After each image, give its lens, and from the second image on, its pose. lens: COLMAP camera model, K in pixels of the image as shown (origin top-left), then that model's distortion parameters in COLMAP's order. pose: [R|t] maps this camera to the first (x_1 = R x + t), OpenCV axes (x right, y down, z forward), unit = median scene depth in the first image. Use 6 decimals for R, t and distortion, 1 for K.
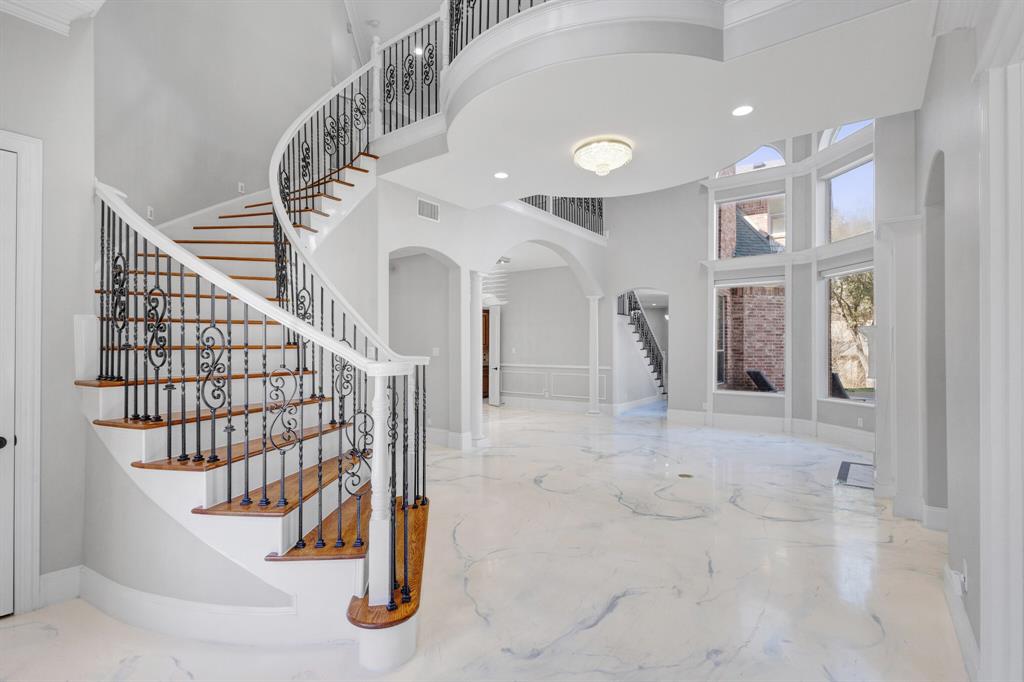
lens RADIAL K [[481.3, 0, 513.5], [0, 481.3, 345.0], [0, 0, 1]] dist [0.011126, -0.000985]
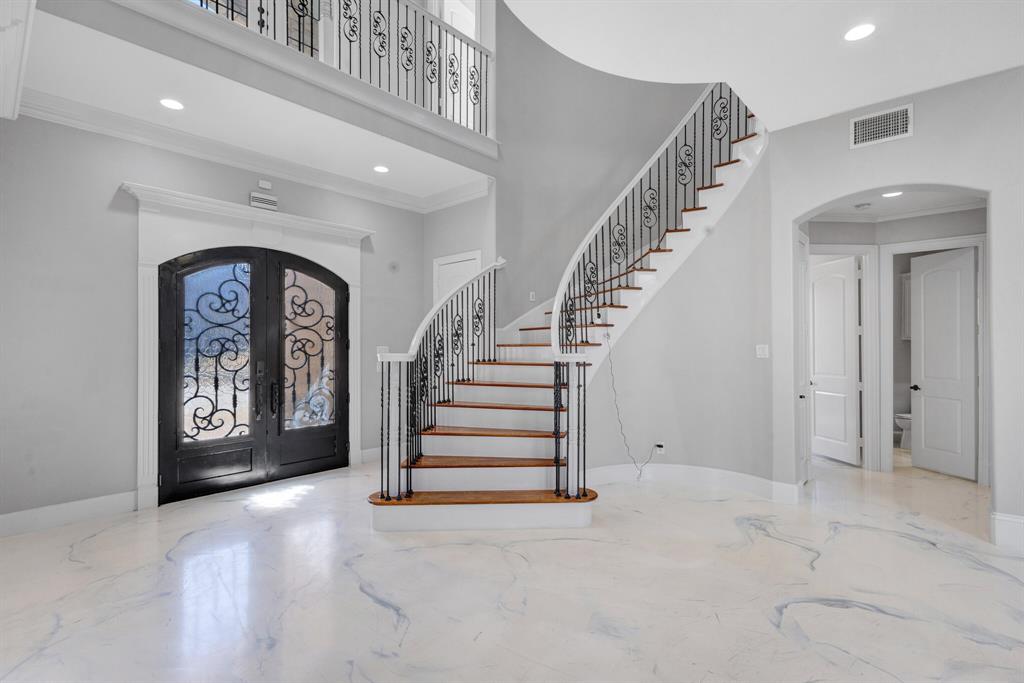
lens RADIAL K [[481.3, 0, 506.1], [0, 481.3, 341.5], [0, 0, 1]] dist [0.011126, -0.000985]
pose [[-0.106842, -0.005509, -0.994261, 0.721989], [0.005558, 0.999966, -0.006138, 0.004229], [0.994260, -0.006182, -0.106808, 0.838692]]
